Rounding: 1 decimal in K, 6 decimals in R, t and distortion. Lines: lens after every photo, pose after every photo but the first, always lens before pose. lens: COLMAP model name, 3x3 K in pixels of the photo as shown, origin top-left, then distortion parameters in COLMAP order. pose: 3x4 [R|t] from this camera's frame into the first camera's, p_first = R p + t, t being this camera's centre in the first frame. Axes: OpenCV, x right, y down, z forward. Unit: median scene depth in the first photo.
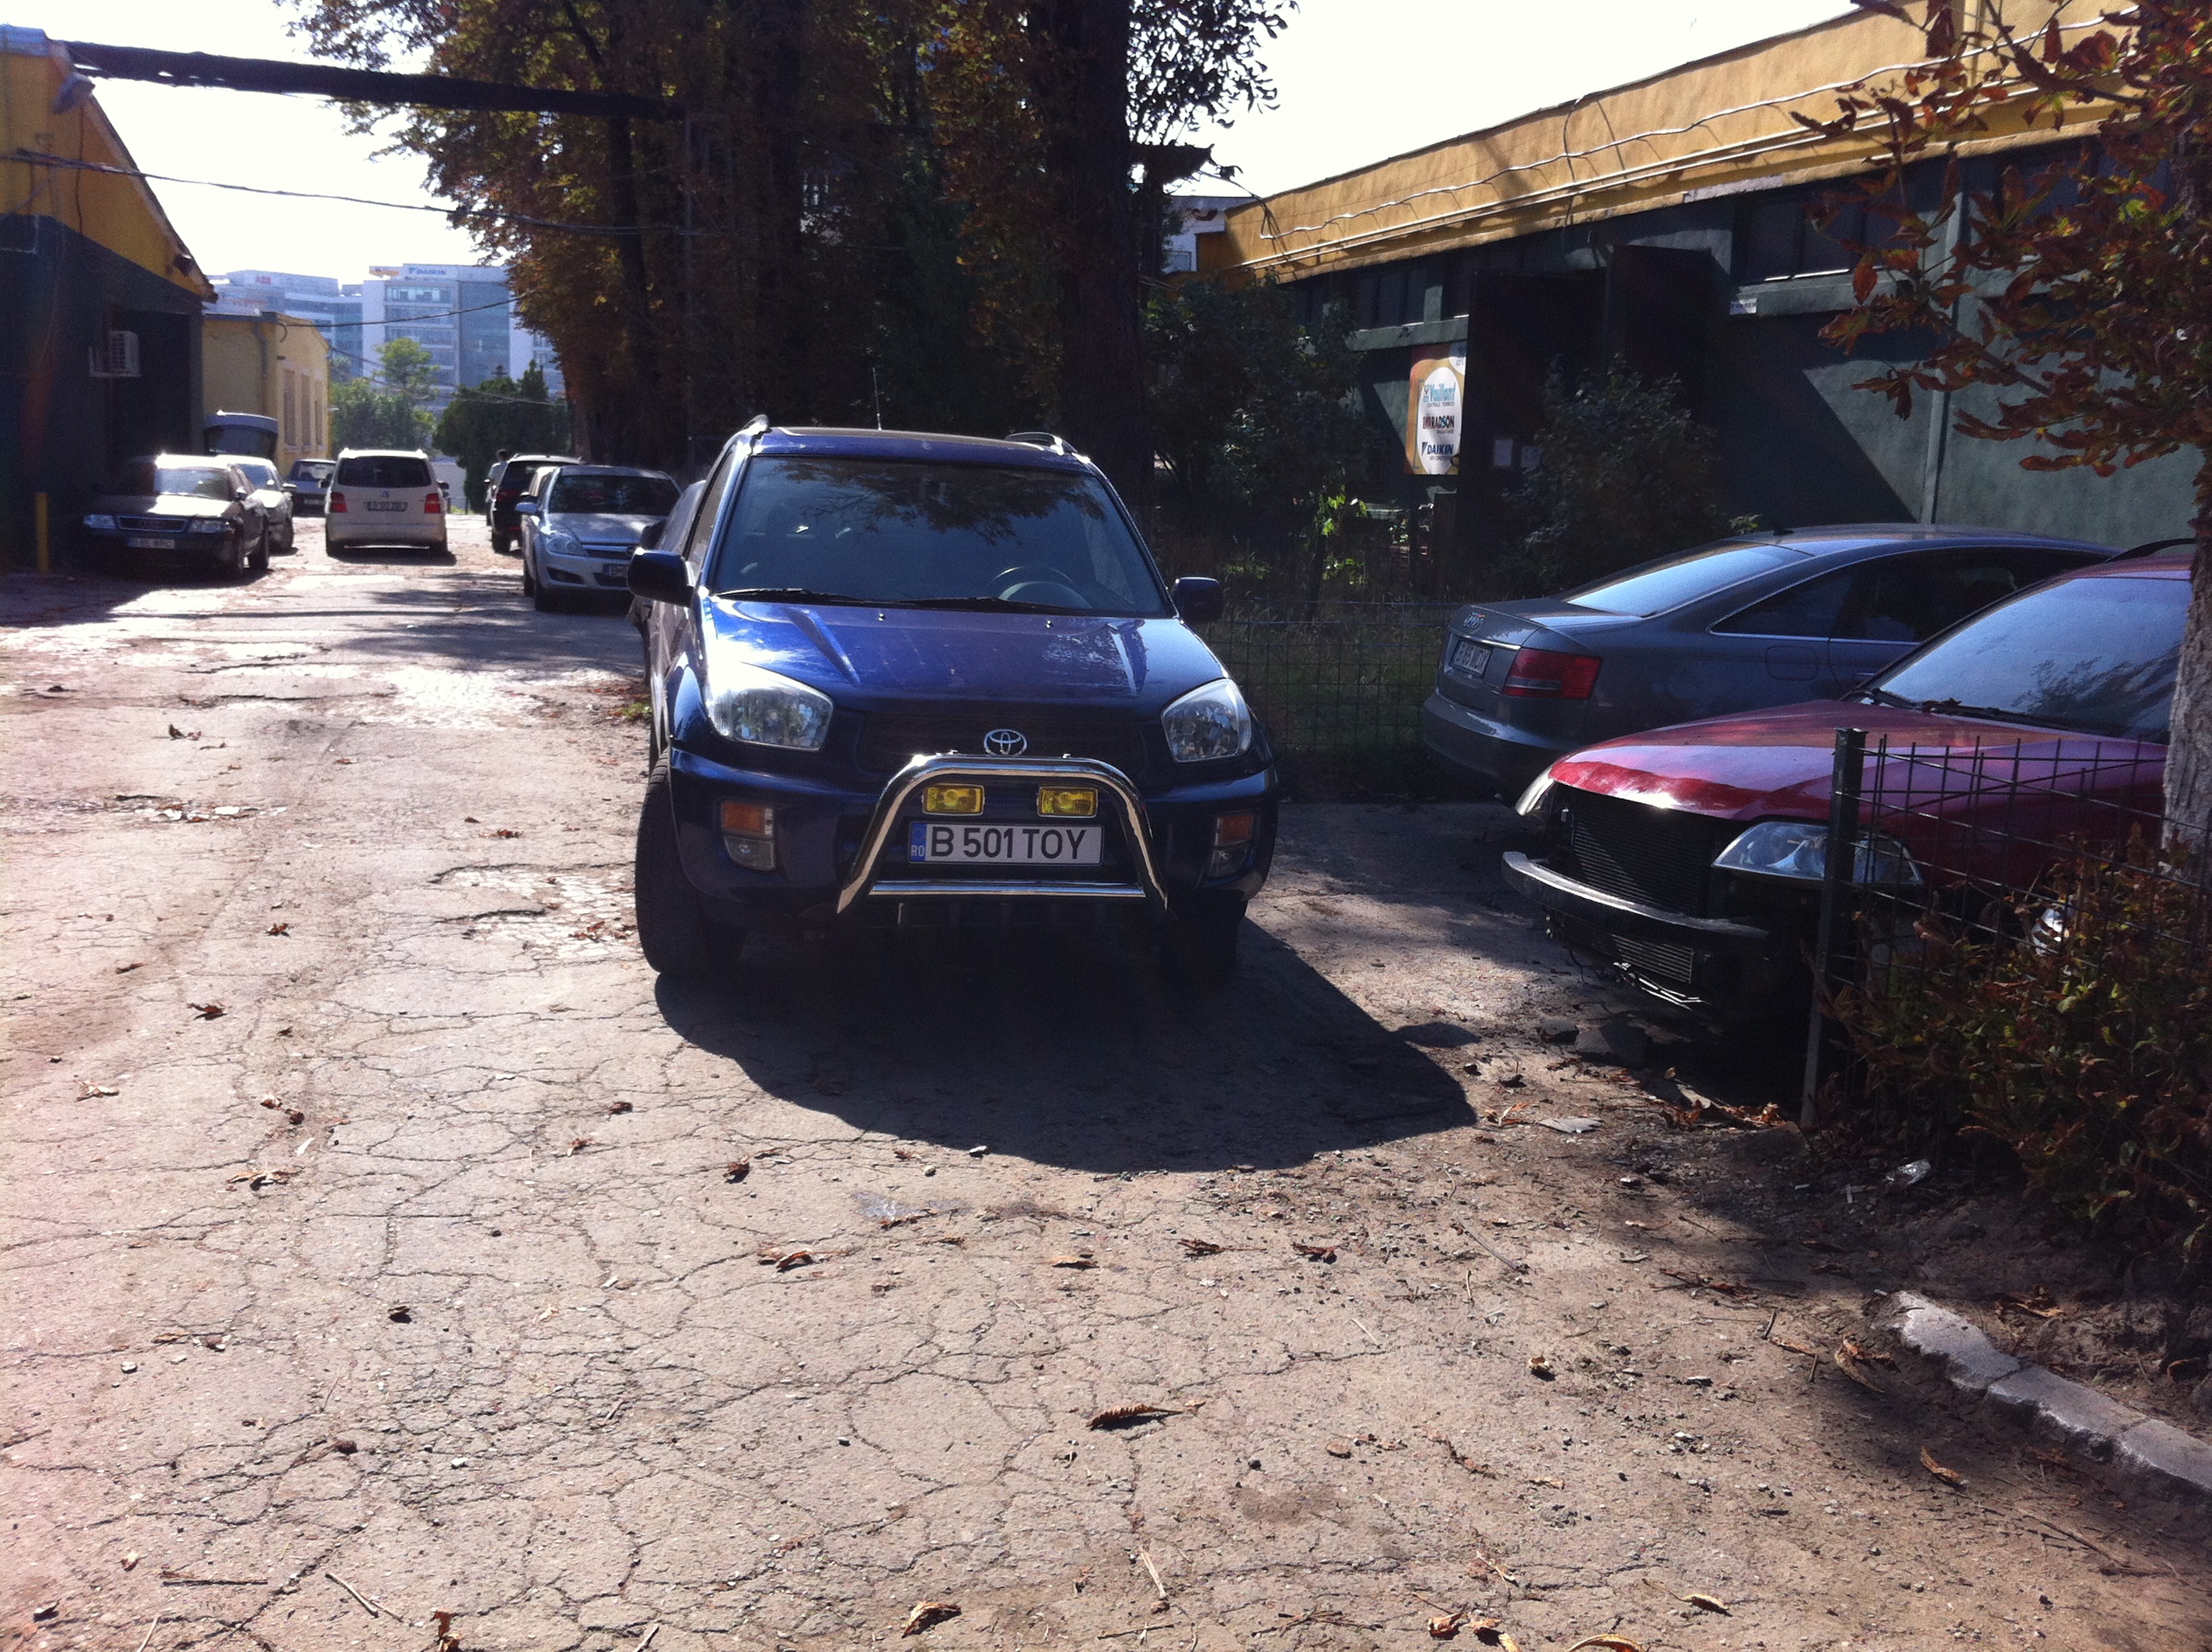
lens RADIAL K [[2069.6, 0, 1106.0], [0, 2069.6, 826.0], [0, 0, 1]] dist [-0.005348, -0.290982]
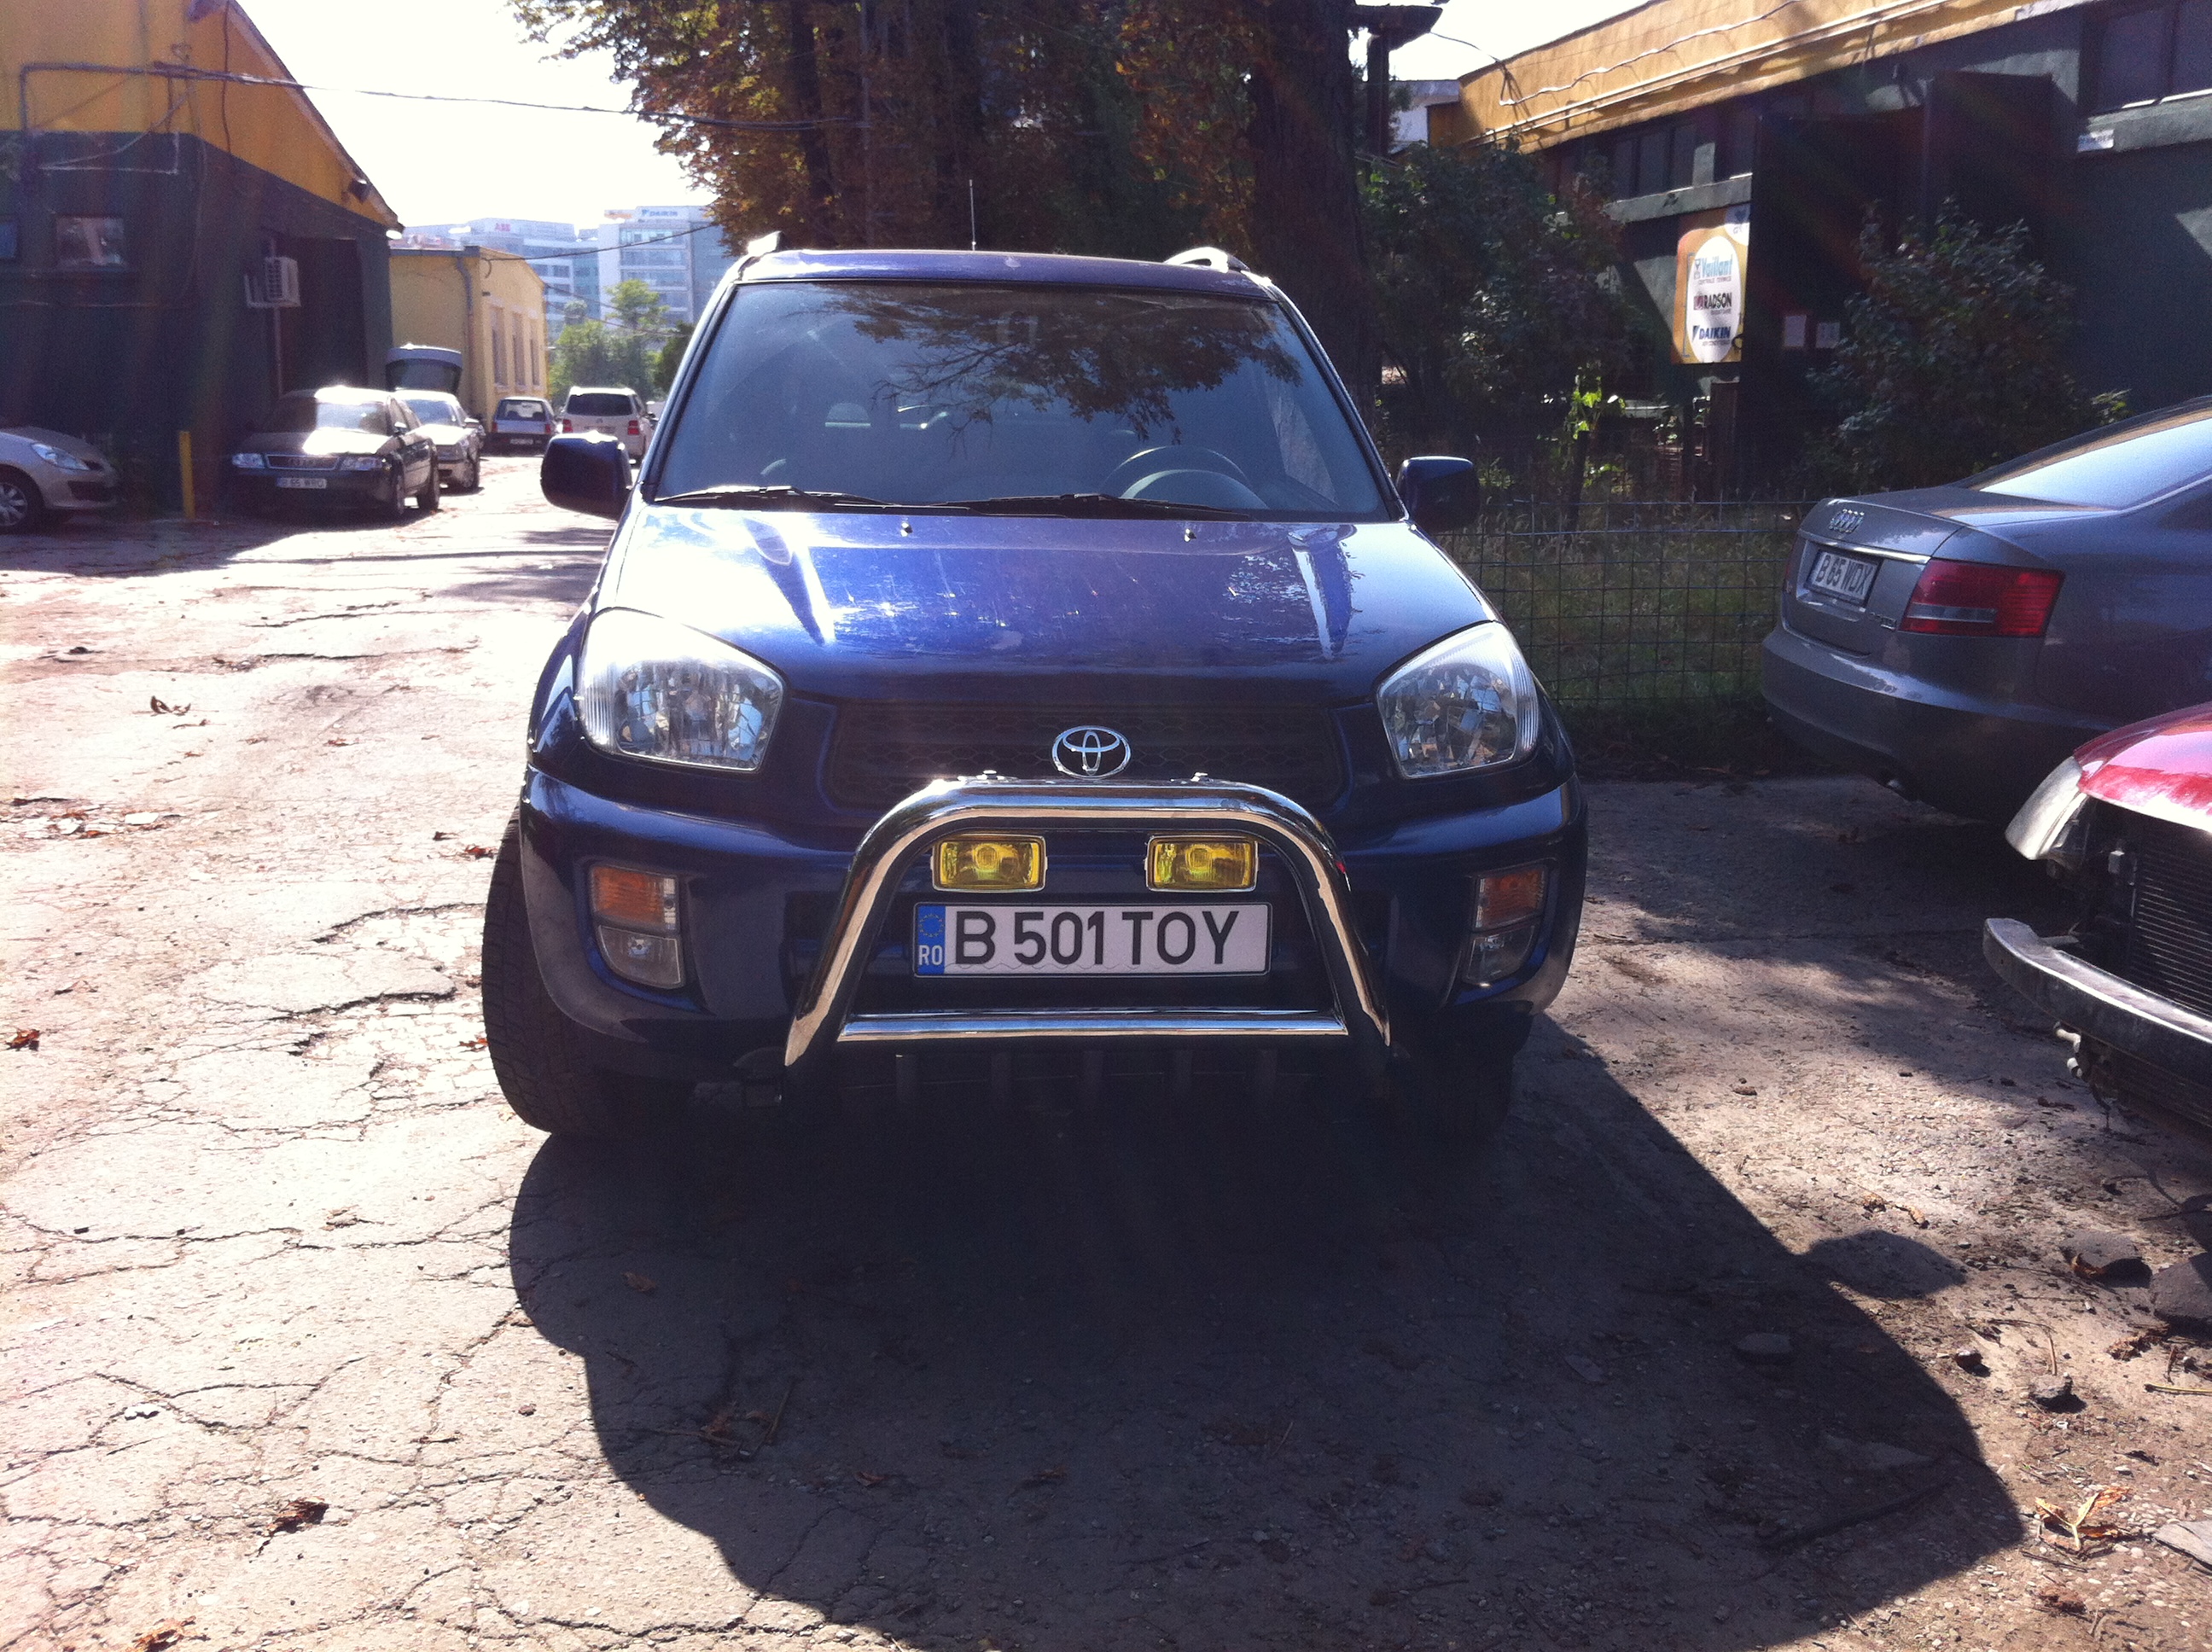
lens RADIAL K [[2045.8, 0, 1169.5], [0, 2045.8, 890.7], [0, 0, 1]] dist [0.038516, -0.233035]
pose [[0.996421, -0.010389, -0.083888, 0.008621], [0.015924, 0.997720, 0.065578, -0.019350], [0.083015, -0.066679, 0.994315, 0.229329]]
